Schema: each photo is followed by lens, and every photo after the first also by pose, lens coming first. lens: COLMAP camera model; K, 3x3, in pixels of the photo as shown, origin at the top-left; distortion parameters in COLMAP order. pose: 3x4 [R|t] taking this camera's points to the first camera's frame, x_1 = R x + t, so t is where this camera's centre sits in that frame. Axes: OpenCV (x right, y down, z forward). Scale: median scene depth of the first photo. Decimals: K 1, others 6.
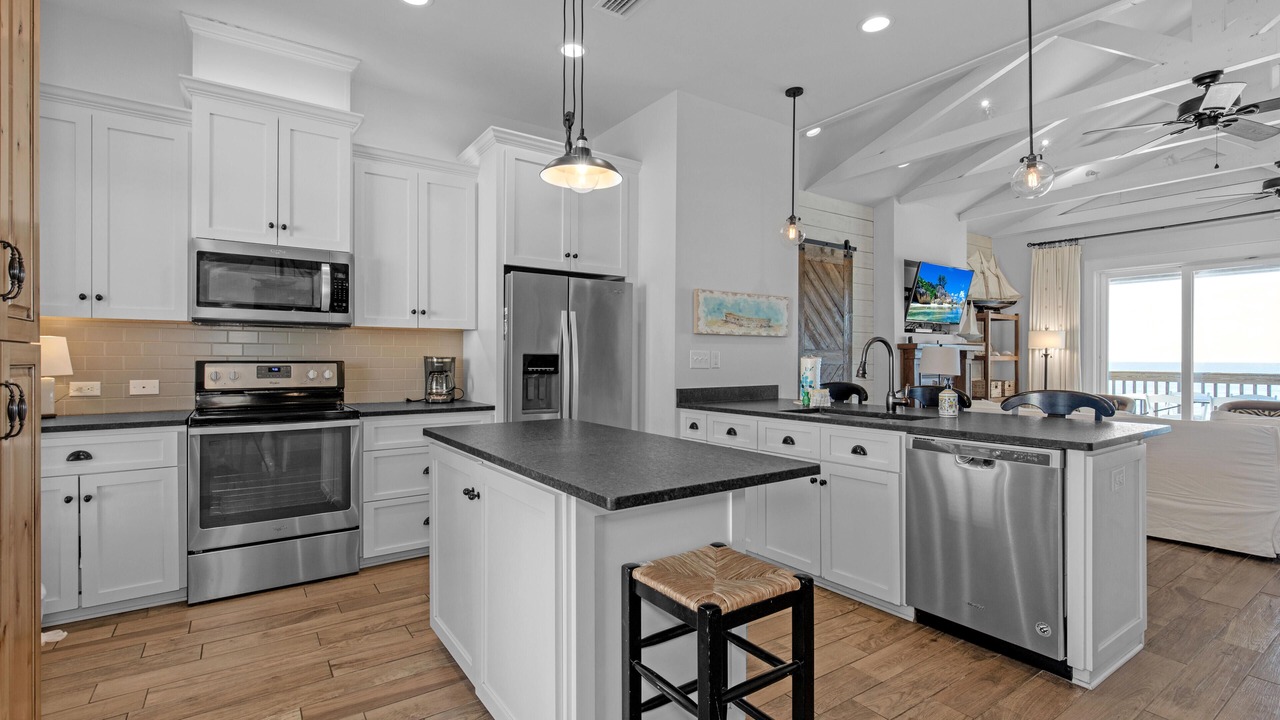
lens RADIAL K [[580.8, 0, 640.0], [0, 580.8, 360.0], [0, 0, 1]] dist [0.000544, -0.000307]
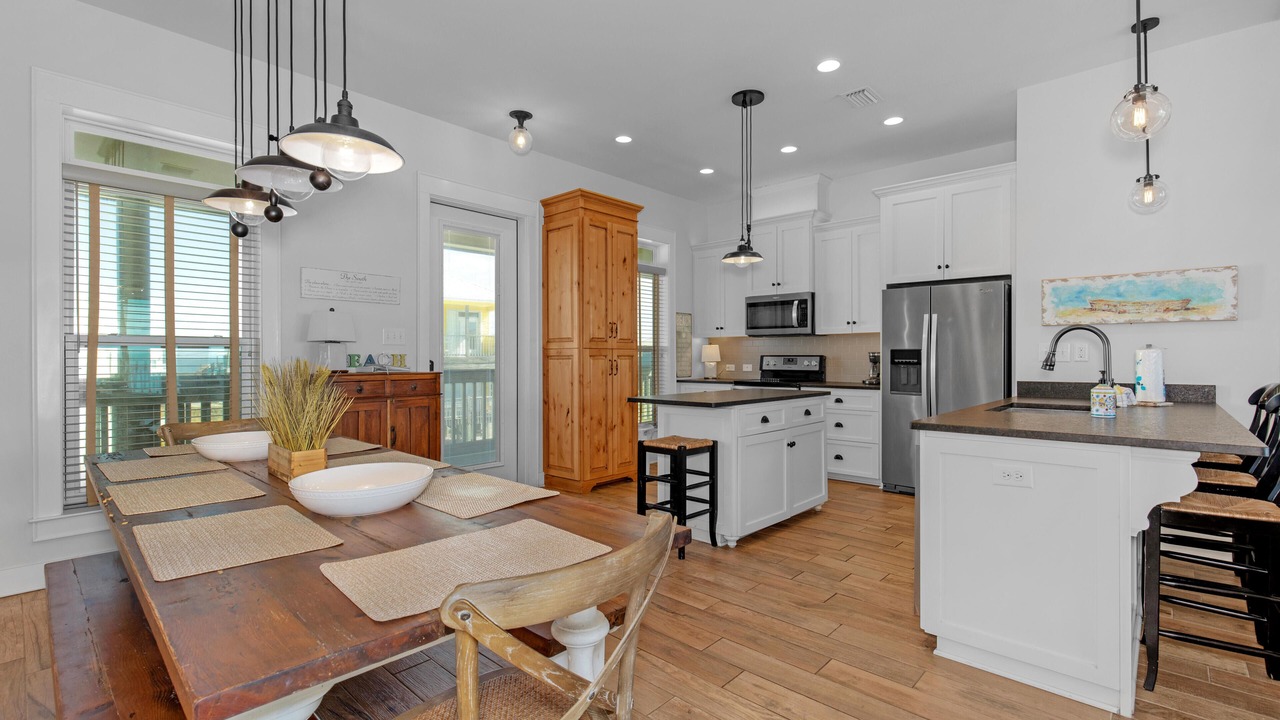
lens RADIAL K [[580.8, 0, 640.0], [0, 580.8, 360.0], [0, 0, 1]] dist [0.000544, -0.000307]
pose [[0.216903, 0.002853, -0.976189, 1.014728], [0.000262, 0.999996, 0.002981, 0.010358], [0.976193, -0.000902, 0.216901, 0.137792]]
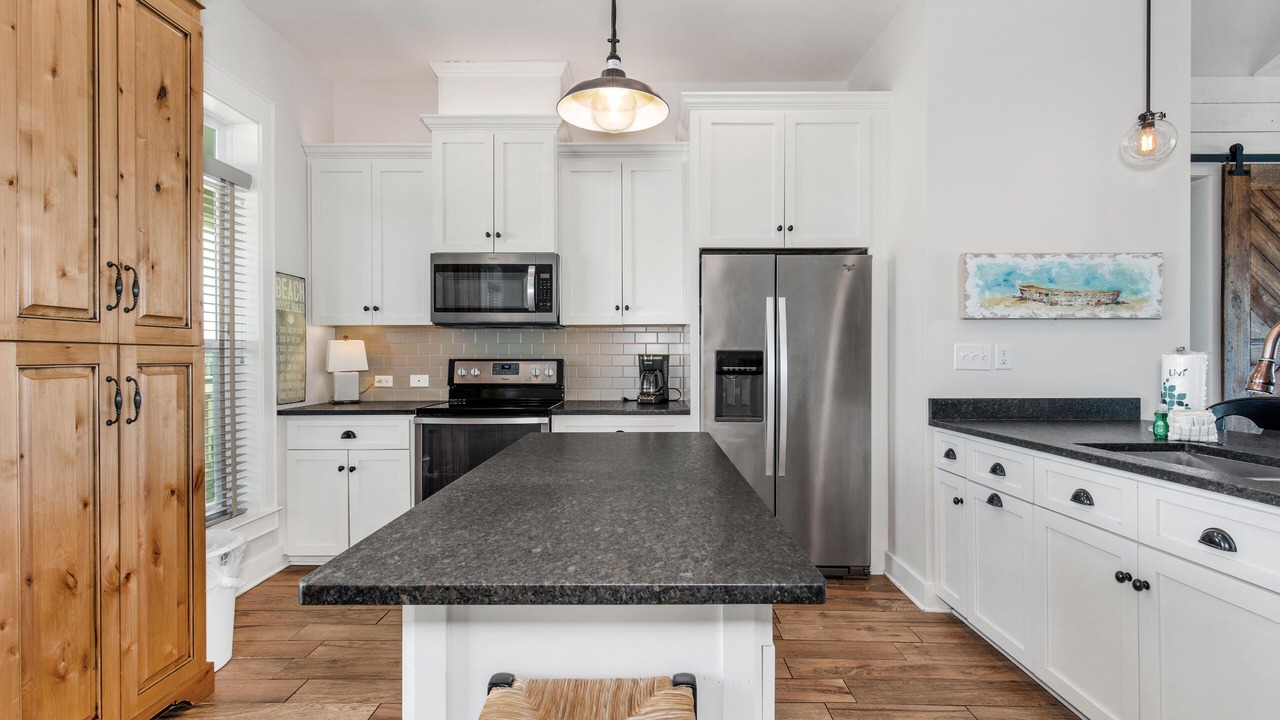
lens RADIAL K [[586.0, 0, 641.7], [0, 586.0, 357.1], [0, 0, 1]] dist [-0.000693, -0.000651]
pose [[0.814936, -0.002003, -0.579548, 0.210316], [0.002522, 0.999997, 0.000090, -0.001463], [0.579546, -0.001534, 0.814938, 0.242392]]
